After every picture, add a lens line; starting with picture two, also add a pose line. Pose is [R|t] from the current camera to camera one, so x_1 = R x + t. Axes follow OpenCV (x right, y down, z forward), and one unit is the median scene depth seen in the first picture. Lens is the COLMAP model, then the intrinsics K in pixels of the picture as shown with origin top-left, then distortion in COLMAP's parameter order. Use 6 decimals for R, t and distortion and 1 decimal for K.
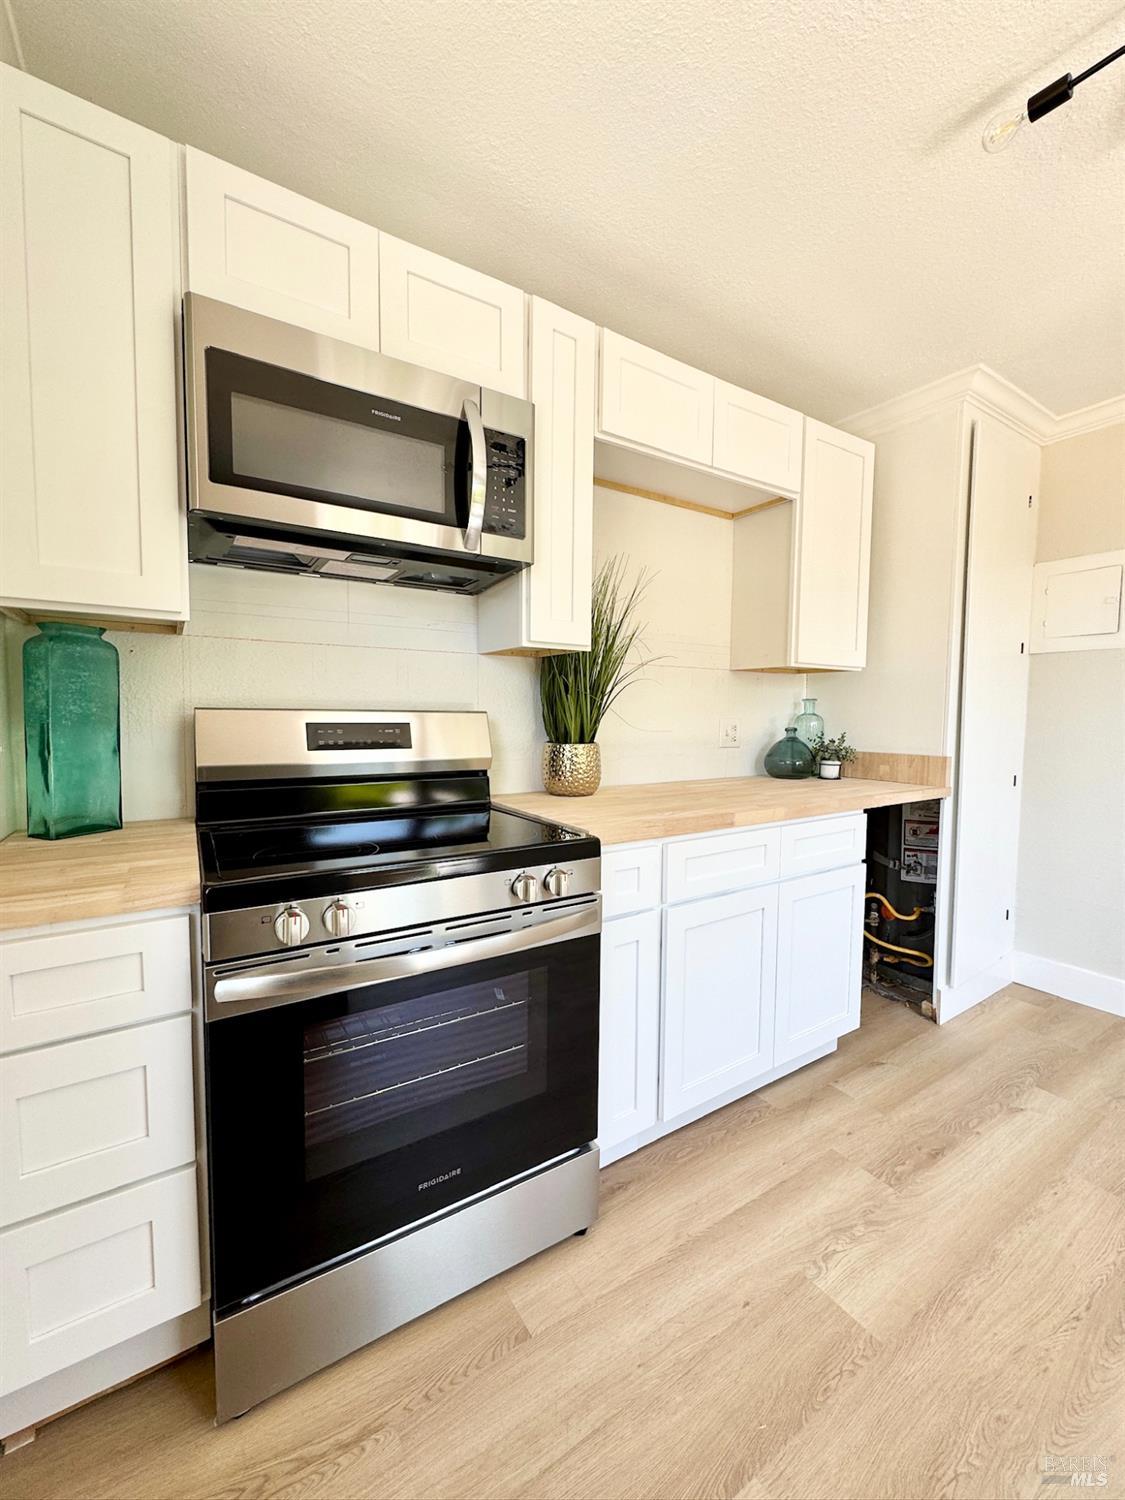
lens RADIAL K [[595.6, 0, 563.2], [0, 595.6, 748.4], [0, 0, 1]] dist [-0.006451, 0.000398]
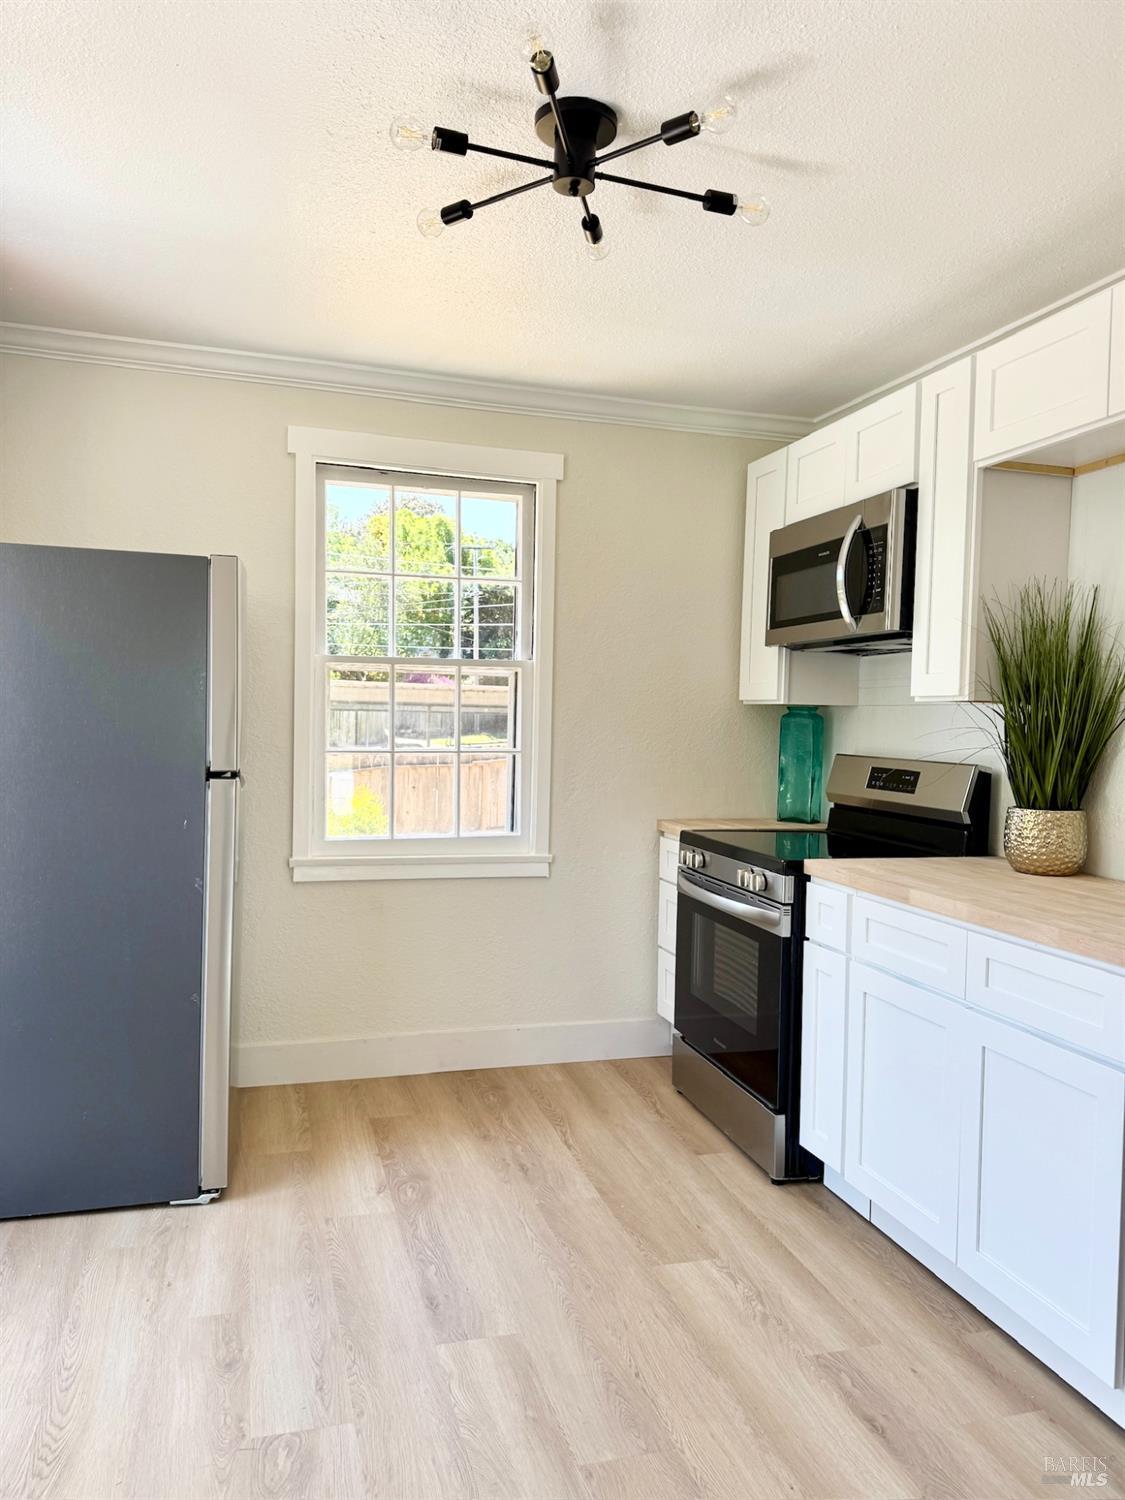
lens RADIAL K [[1050.0, 0, 563.1], [0, 1050.0, 752.1], [0, 0, 1]] dist [0.049119, -0.063582]
pose [[-0.271500, 0.015192, -0.962319, 2.096845], [-0.087583, 0.995337, 0.040424, -0.116066], [0.958445, 0.095257, -0.268903, 1.011323]]
